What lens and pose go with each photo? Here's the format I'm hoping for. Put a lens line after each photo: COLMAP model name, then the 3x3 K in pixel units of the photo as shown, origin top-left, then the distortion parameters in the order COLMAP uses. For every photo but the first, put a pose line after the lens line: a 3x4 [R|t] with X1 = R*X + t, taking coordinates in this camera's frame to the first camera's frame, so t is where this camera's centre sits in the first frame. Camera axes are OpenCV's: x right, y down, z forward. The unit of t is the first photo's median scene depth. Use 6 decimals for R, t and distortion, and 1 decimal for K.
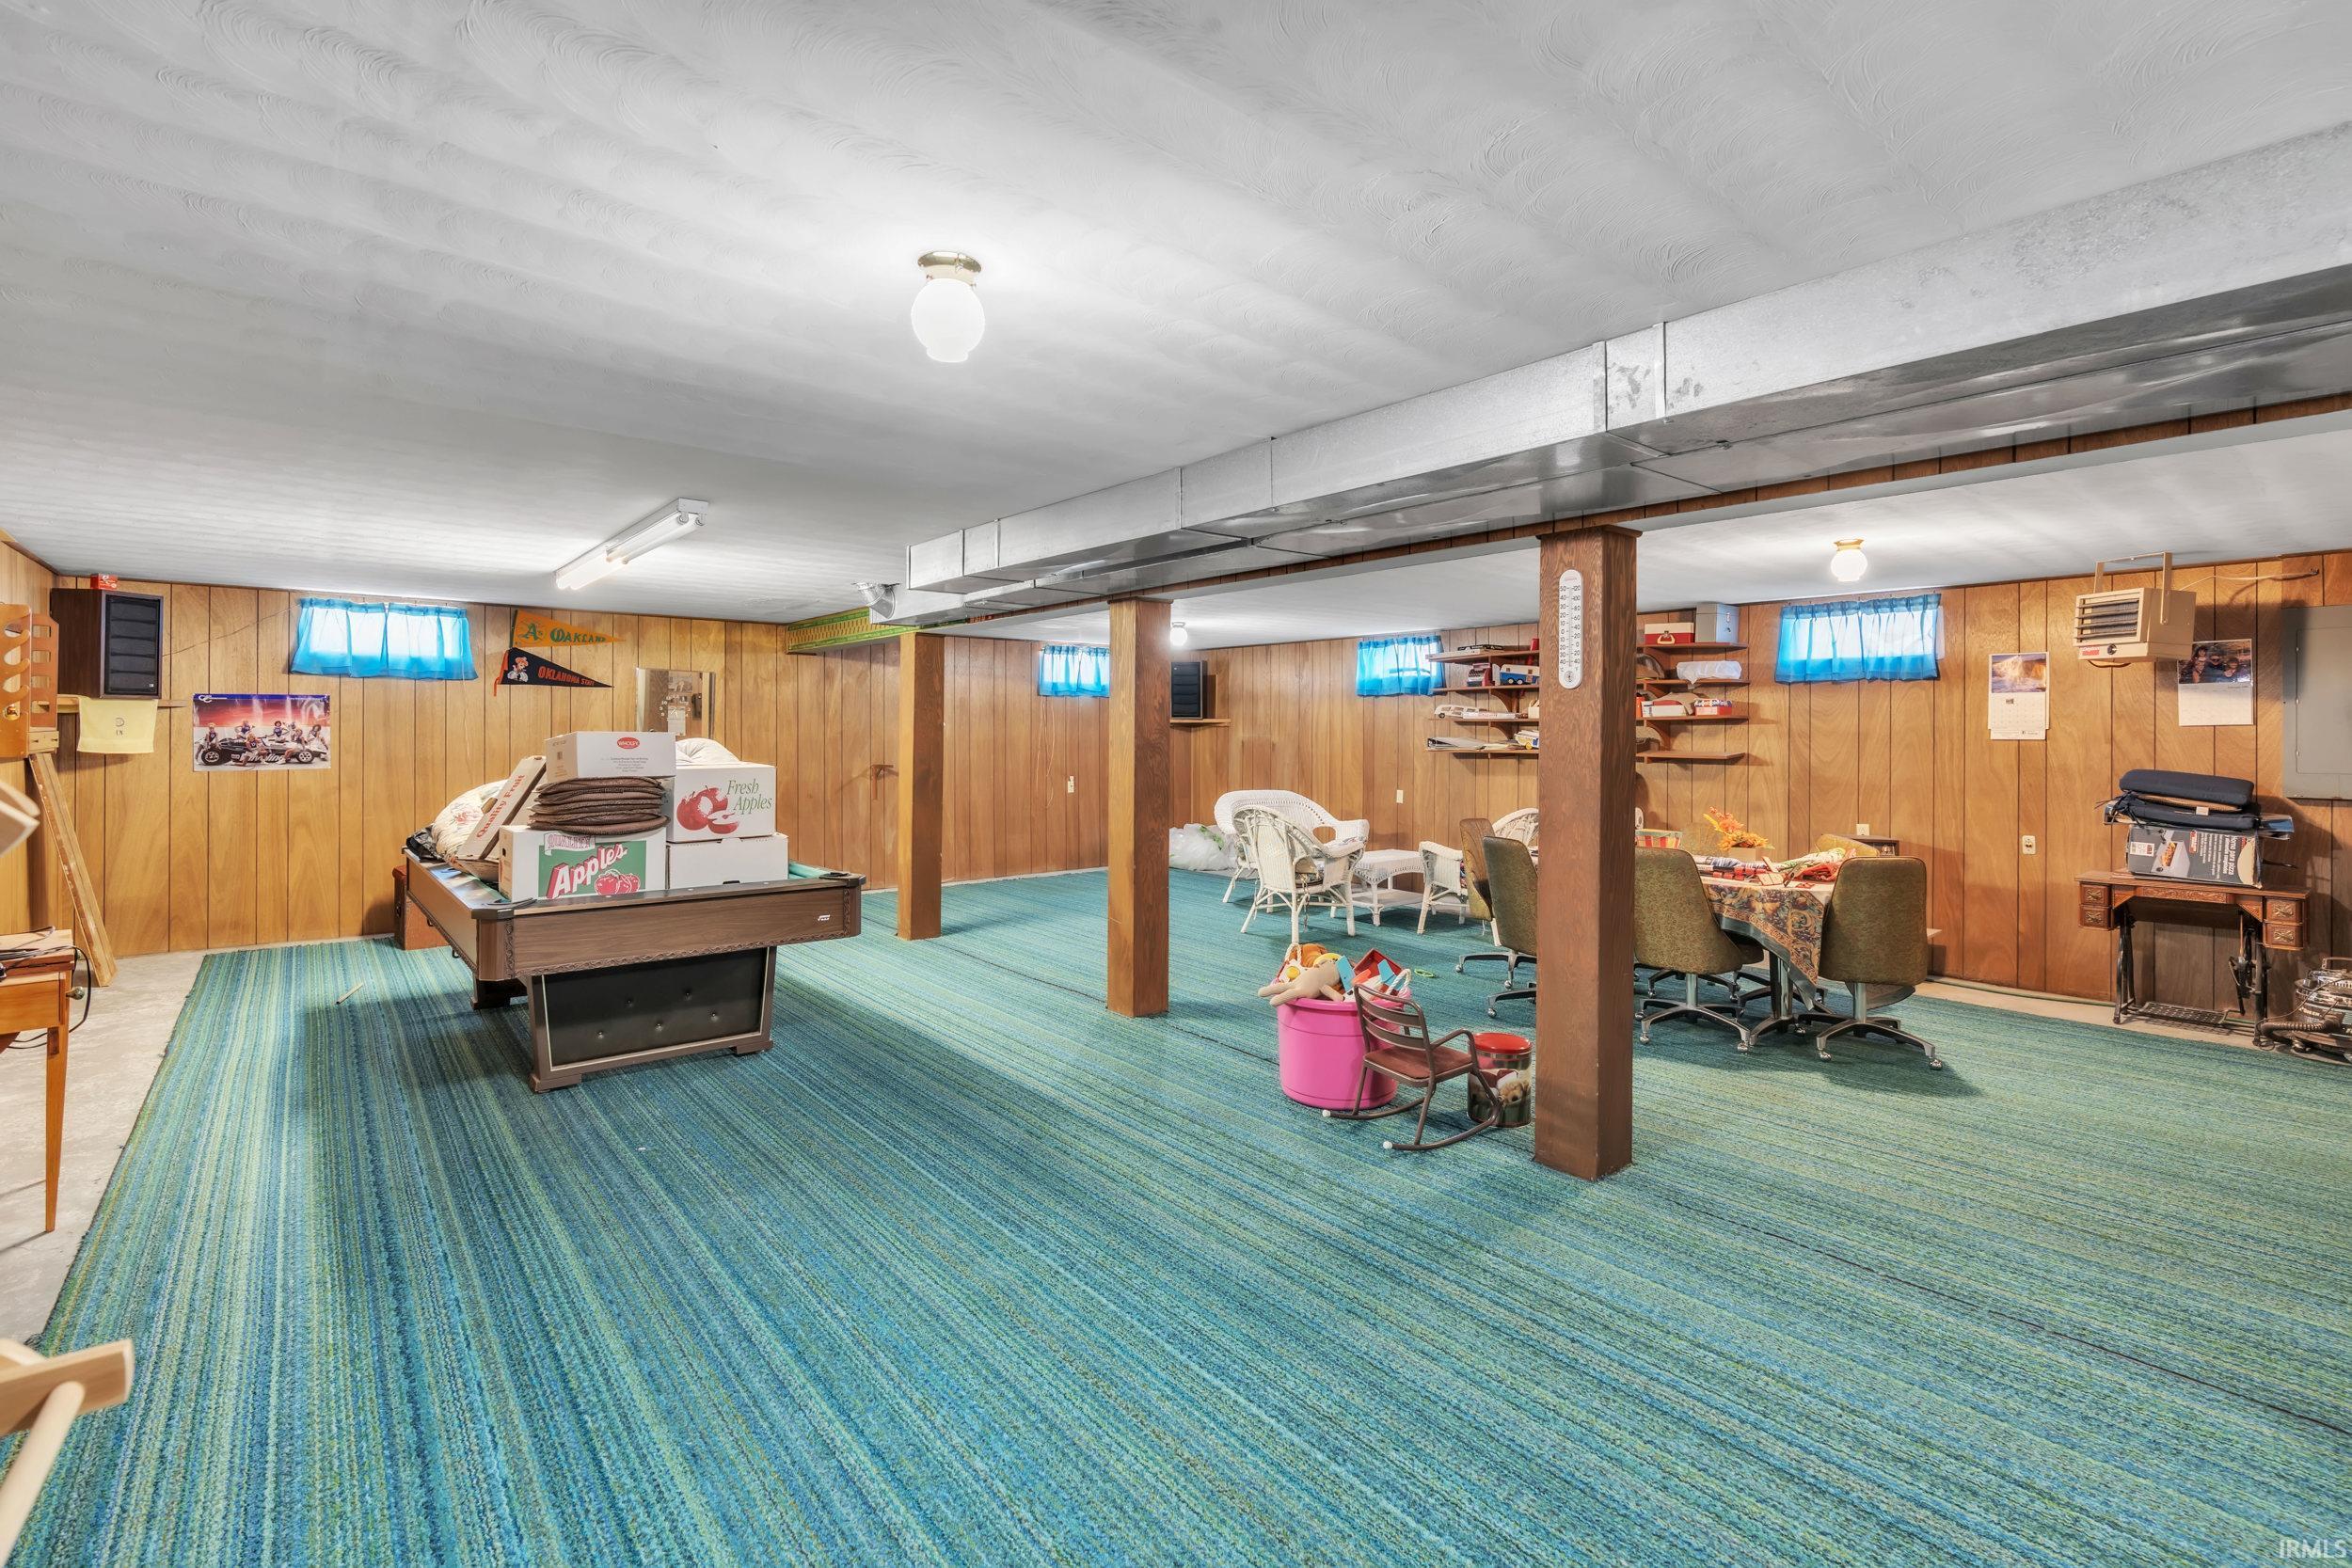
lens RADIAL K [[1066.5, 0, 1193.7], [0, 1066.5, 733.4], [0, 0, 1]] dist [-0.026924, 0.011148]
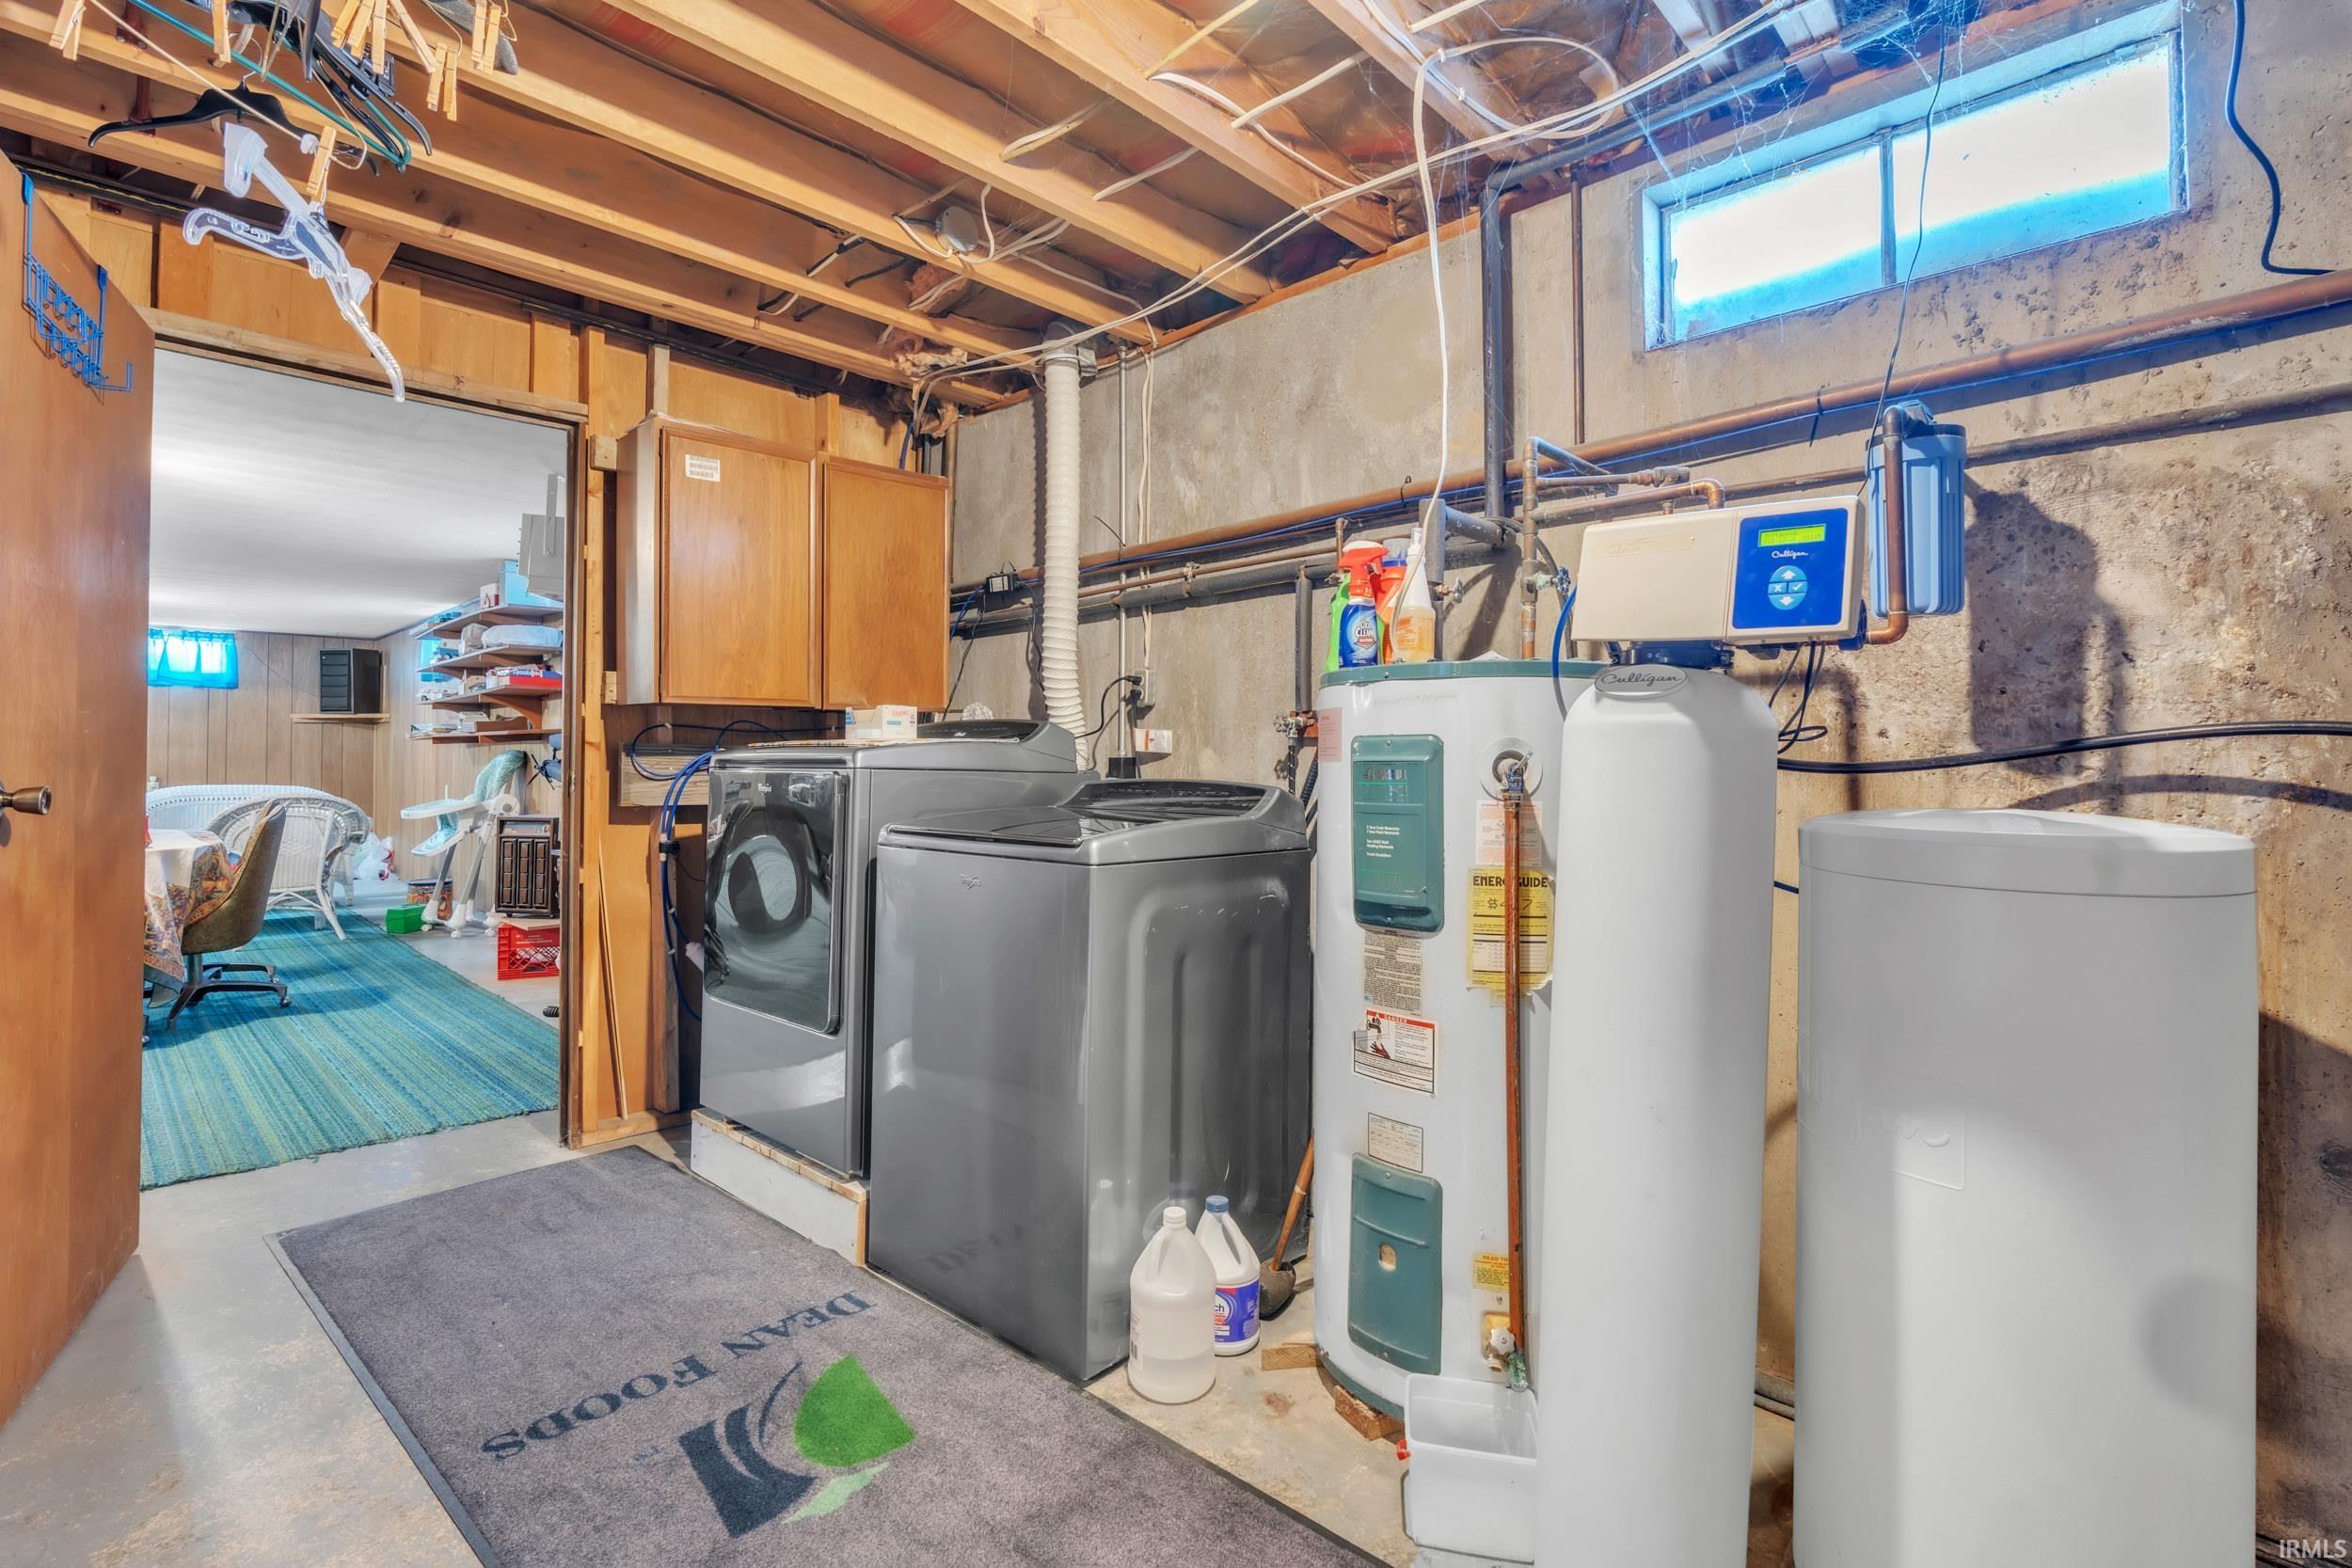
lens RADIAL K [[1060.3, 0, 1181.7], [0, 1060.3, 761.5], [0, 0, 1]] dist [-0.000346, 0.000837]
pose [[0.993293, -0.003089, 0.115585, 0.874642], [0.003686, 0.999981, -0.004949, 0.049946], [-0.115567, 0.005341, 0.993285, 0.037564]]
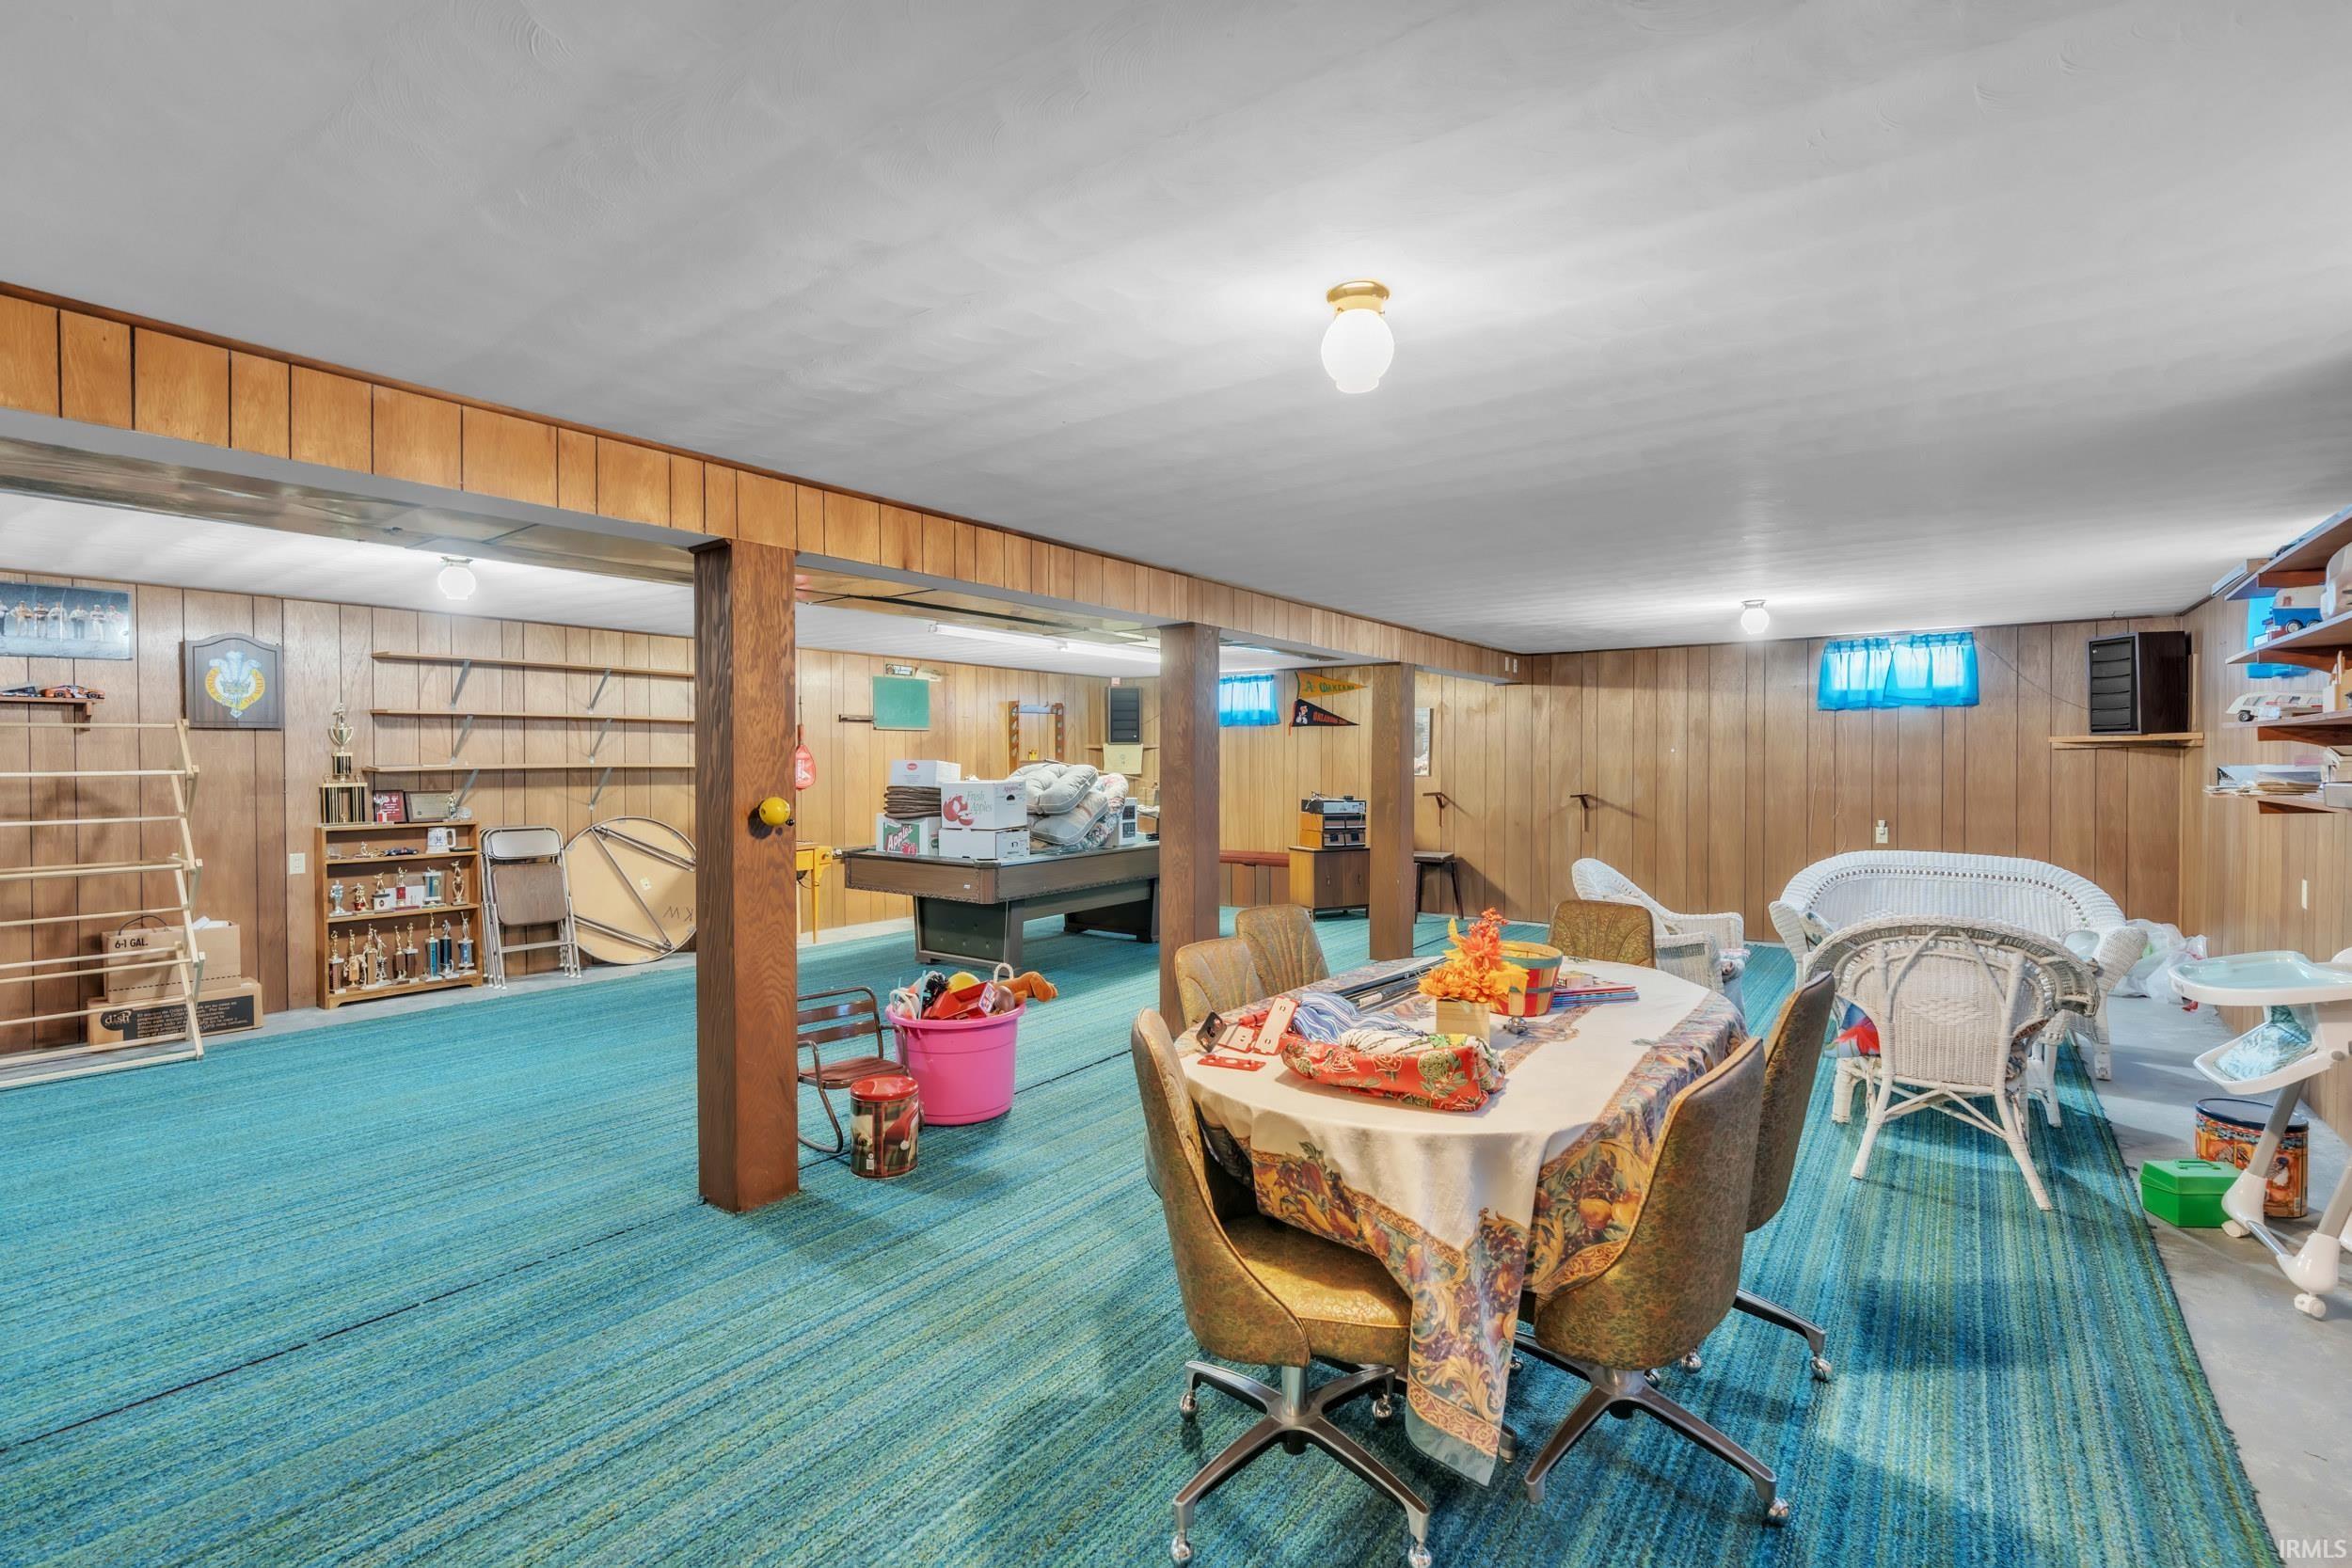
lens RADIAL K [[1060.3, 0, 1181.7], [0, 1060.3, 761.5], [0, 0, 1]] dist [-0.000346, 0.000837]
pose [[0.243107, -0.004775, -0.969988, 0.638349], [0.001967, 0.999988, -0.004430, 0.004532], [0.969997, -0.000831, 0.243114, 0.517234]]
